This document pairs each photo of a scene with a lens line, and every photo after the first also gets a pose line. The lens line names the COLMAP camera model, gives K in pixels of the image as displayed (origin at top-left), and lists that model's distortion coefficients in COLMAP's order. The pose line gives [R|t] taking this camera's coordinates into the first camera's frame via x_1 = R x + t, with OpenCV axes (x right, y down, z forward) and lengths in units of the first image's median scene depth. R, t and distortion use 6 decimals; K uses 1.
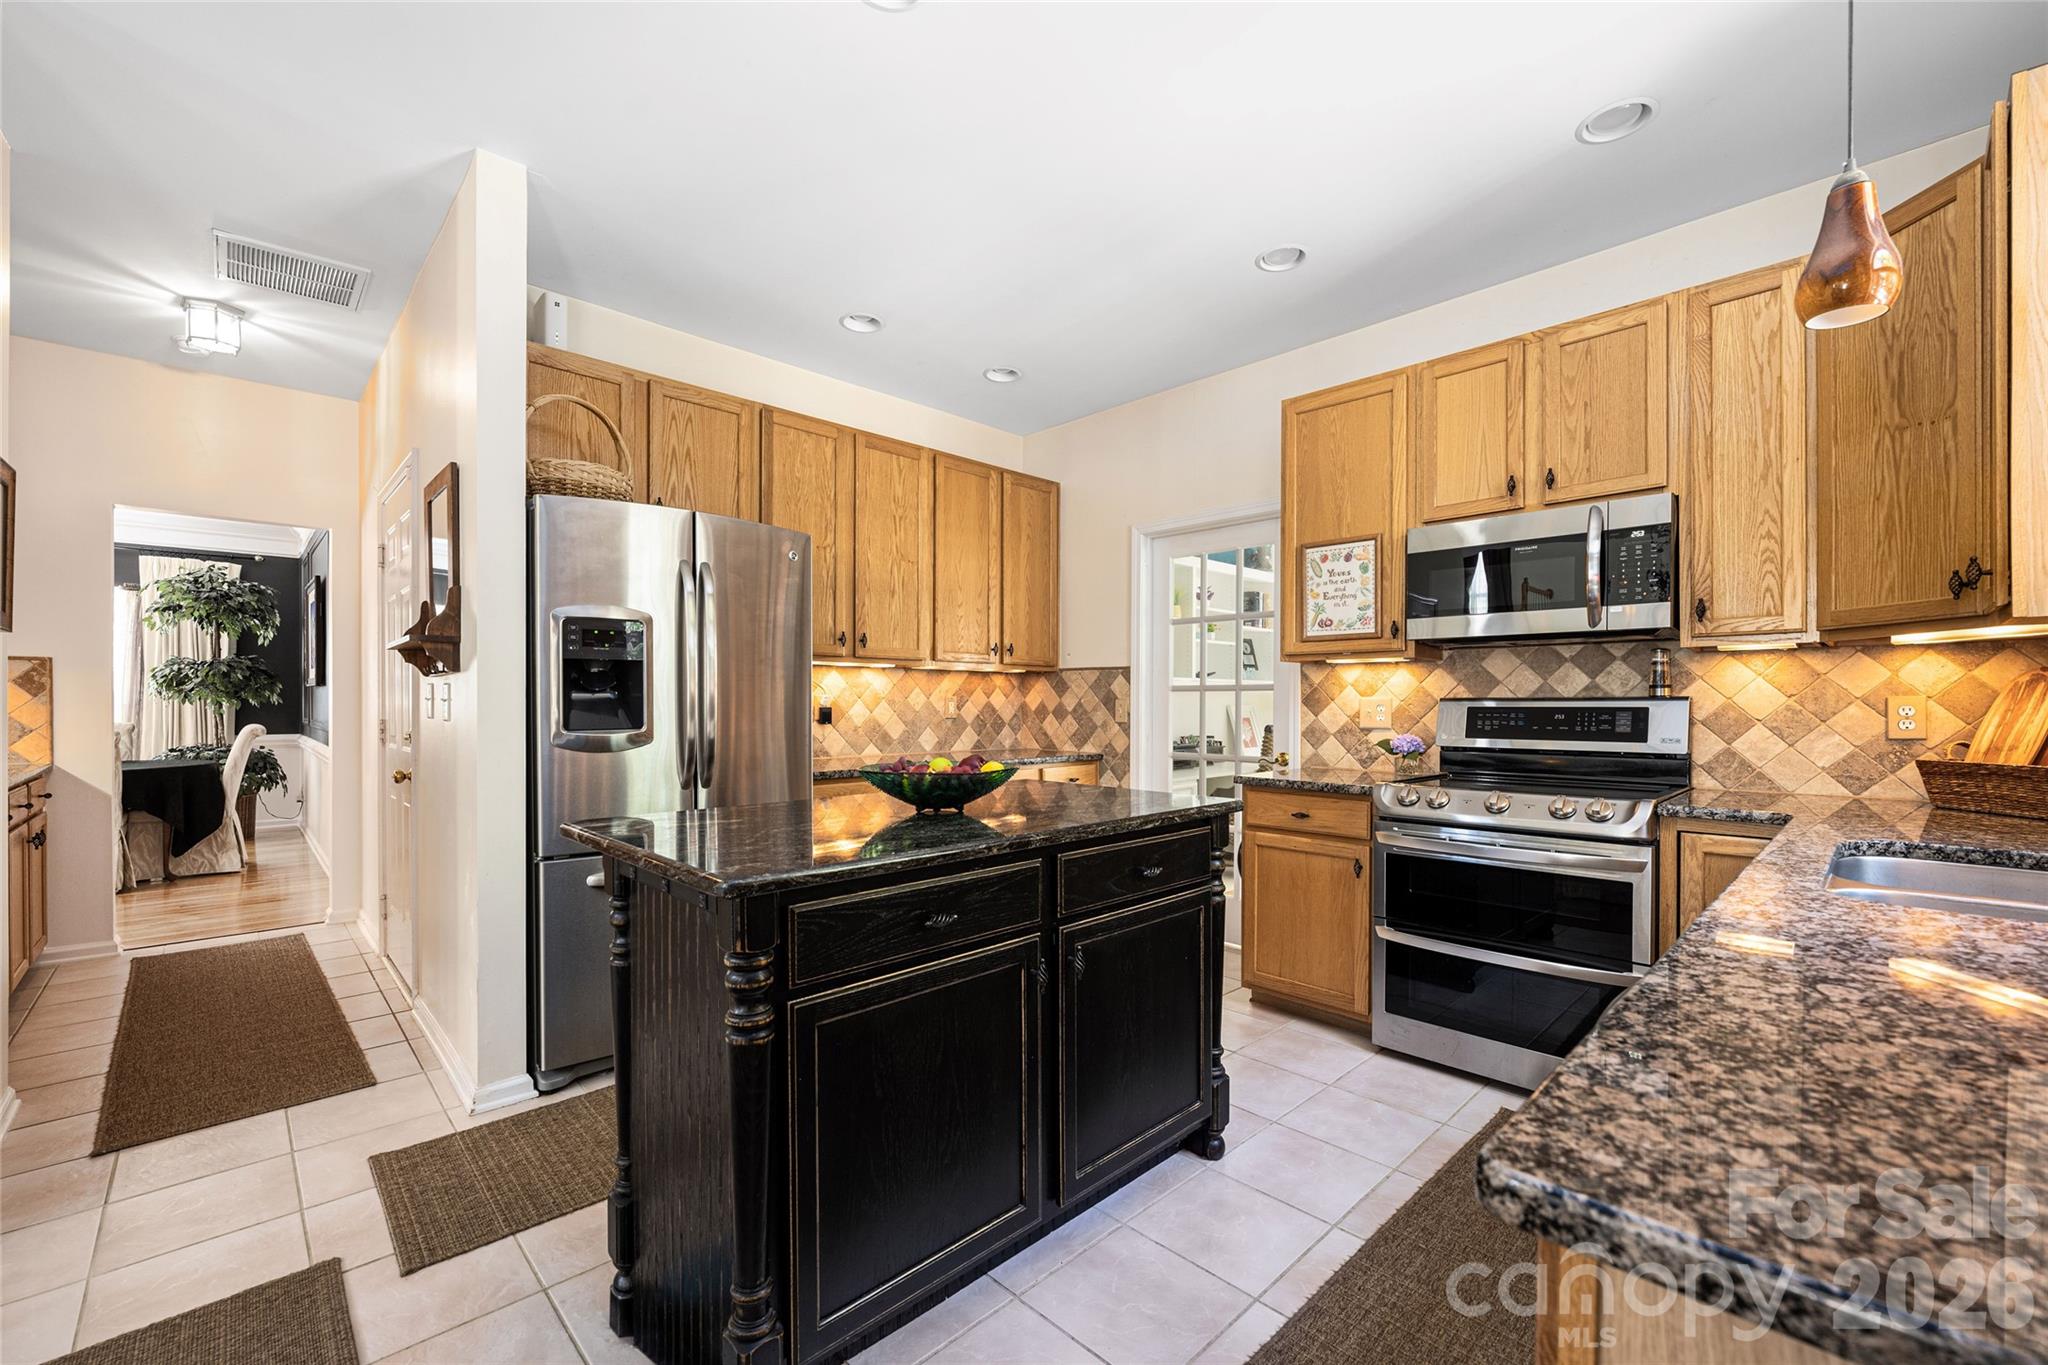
lens RADIAL K [[841.4, 0, 1013.1], [0, 841.4, 715.1], [0, 0, 1]] dist [-0.004227, -0.000058]
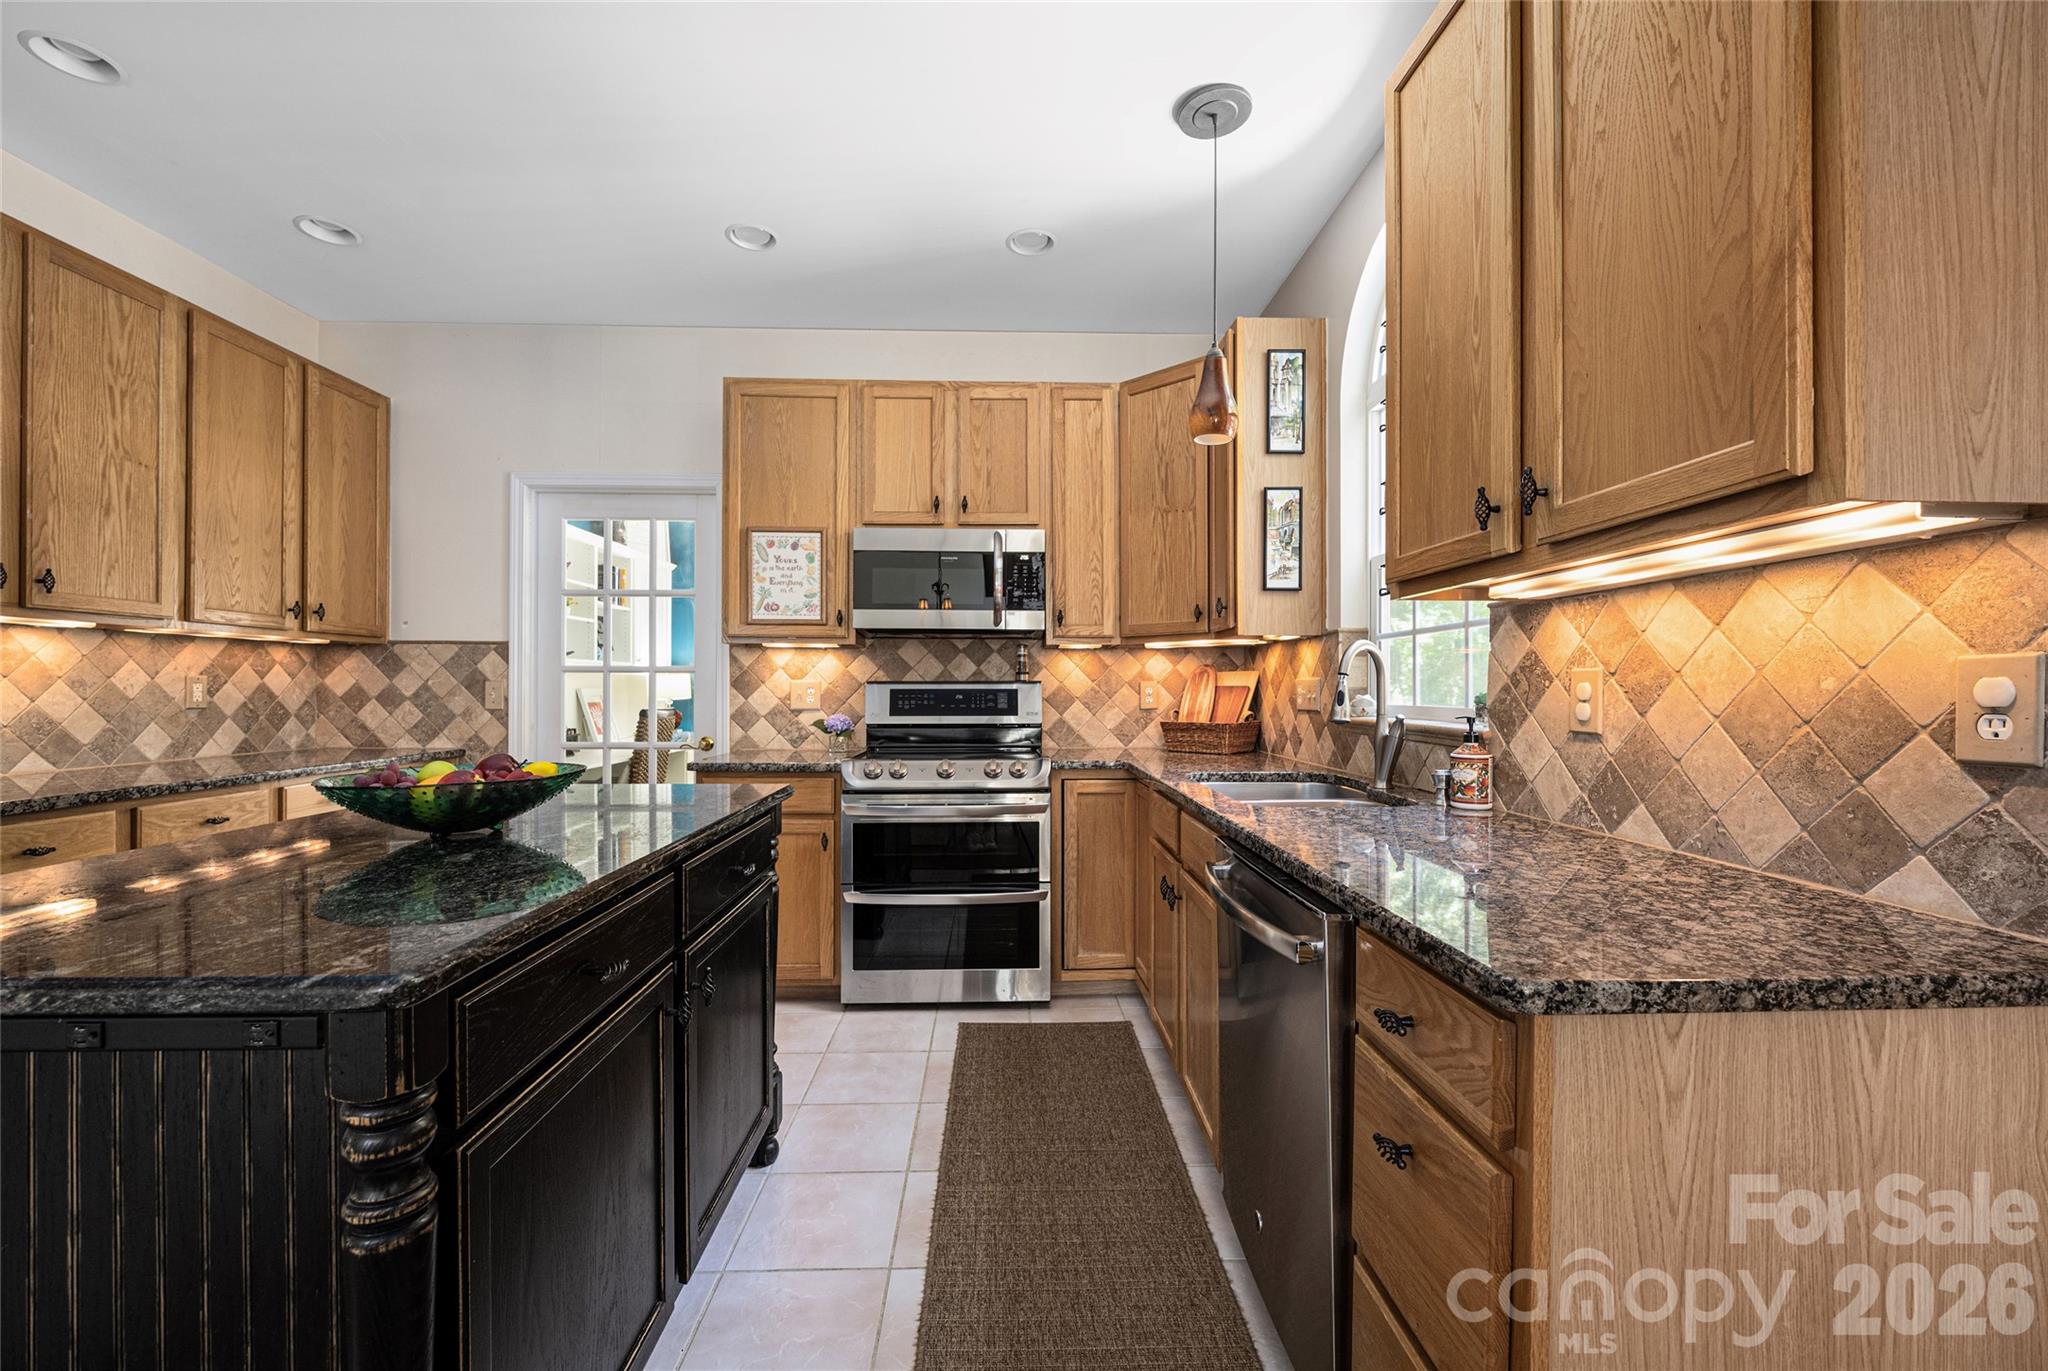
lens RADIAL K [[841.4, 0, 1003.6], [0, 841.4, 690.7], [0, 0, 1]] dist [-0.004227, -0.000058]
pose [[0.666653, -0.004268, 0.745356, -0.219552], [0.010675, 0.999936, -0.003823, -0.001450], [-0.745292, 0.010505, 0.666655, 0.120474]]
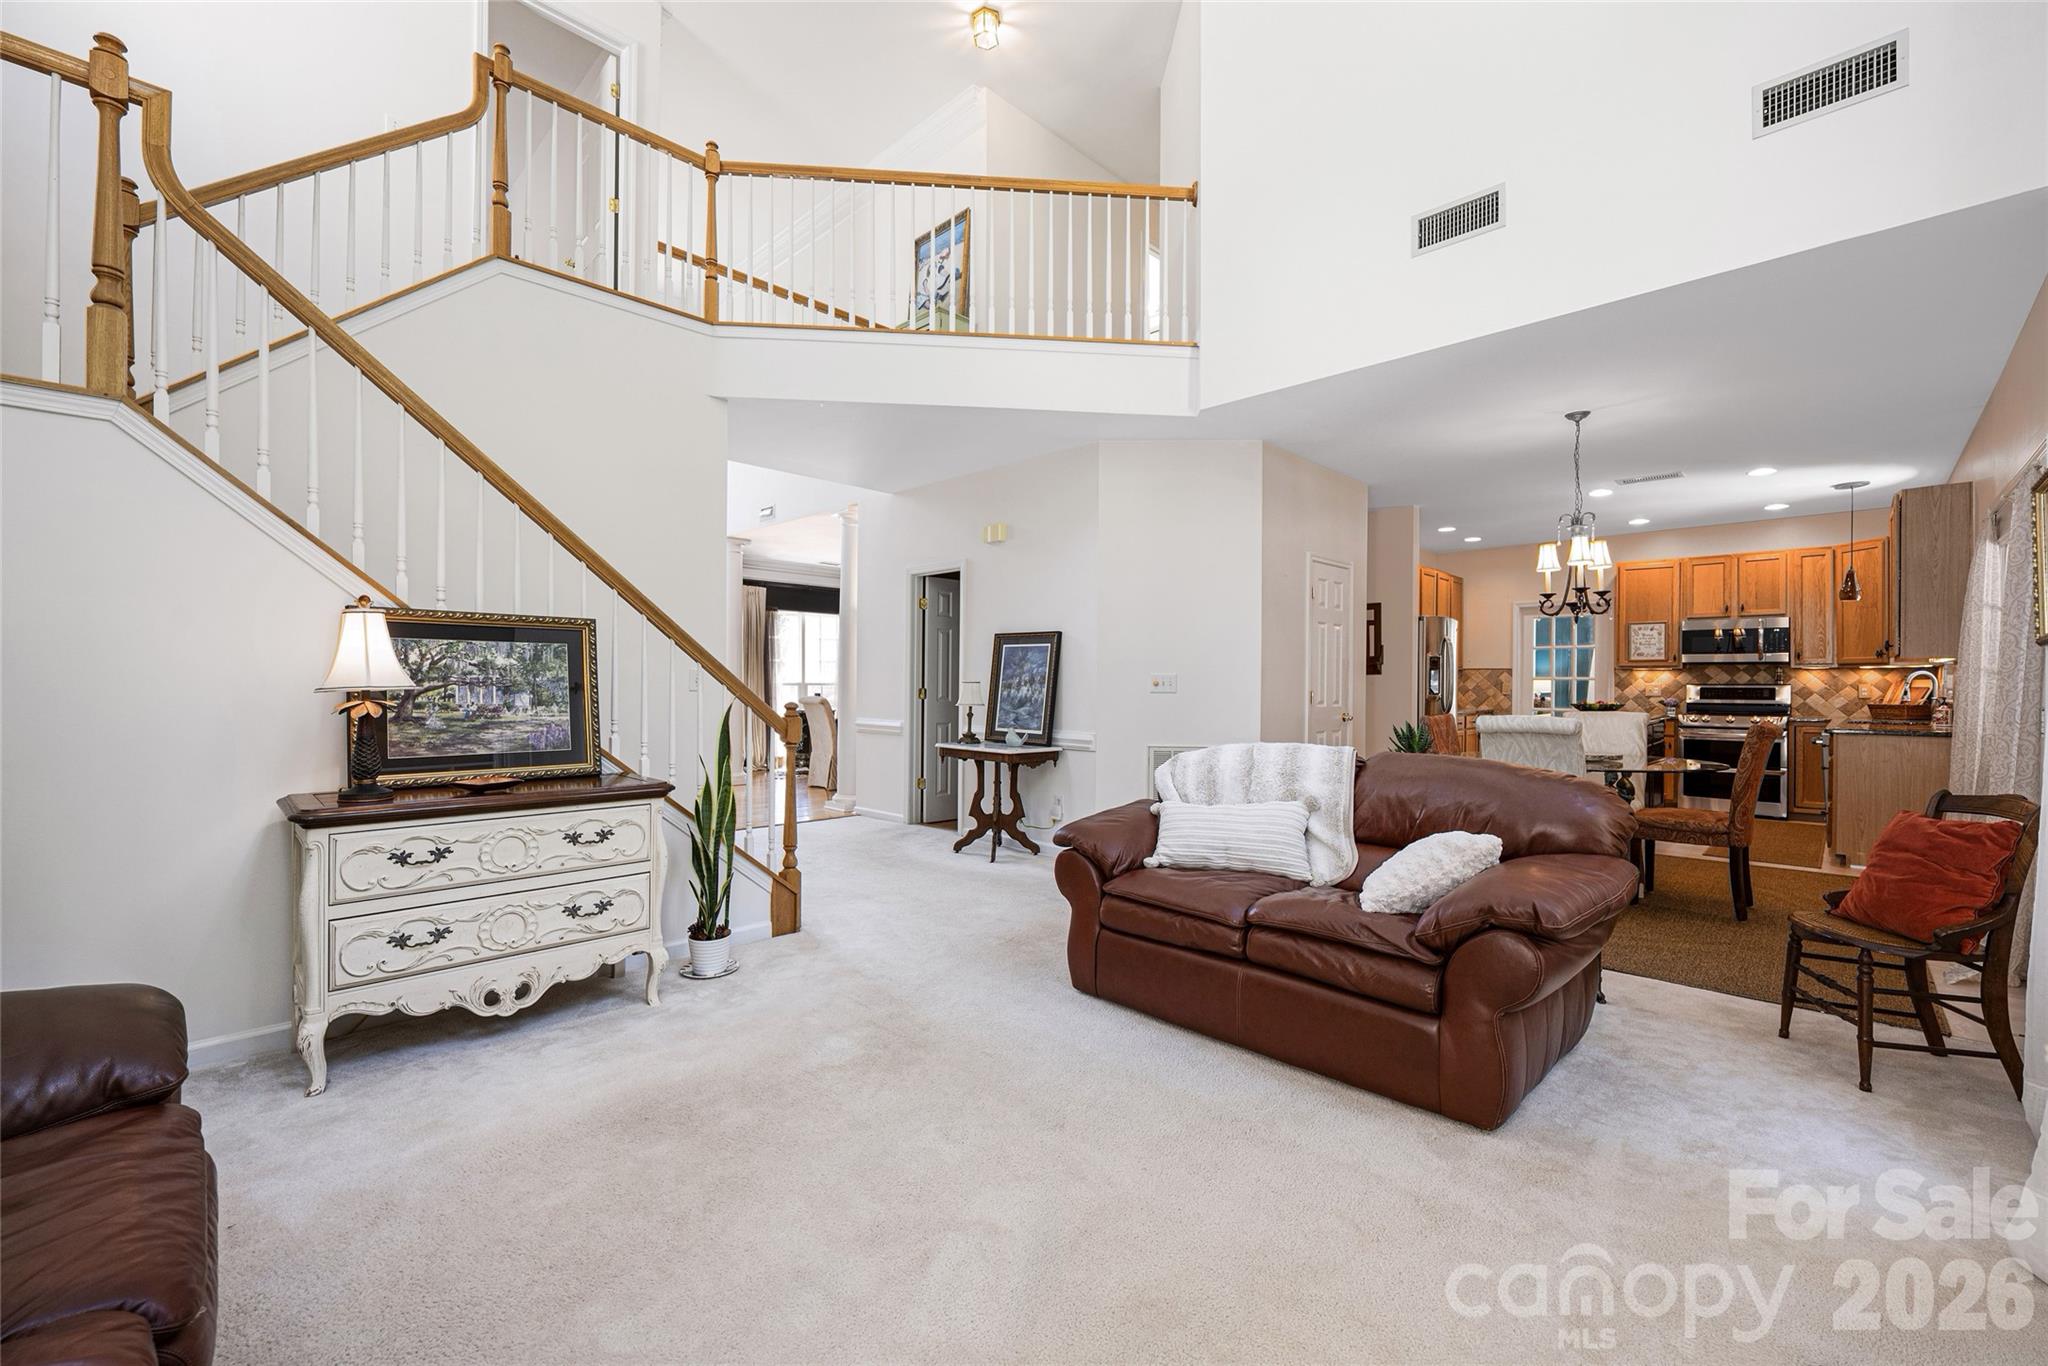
lens RADIAL K [[841.4, 0, 1011.7], [0, 841.4, 685.3], [0, 0, 1]] dist [-0.004227, -0.000058]
pose [[0.999536, 0.004156, 0.030159, -1.728745], [-0.003736, 0.999895, -0.013994, 0.028684], [-0.030214, 0.013875, 0.999447, -1.588937]]
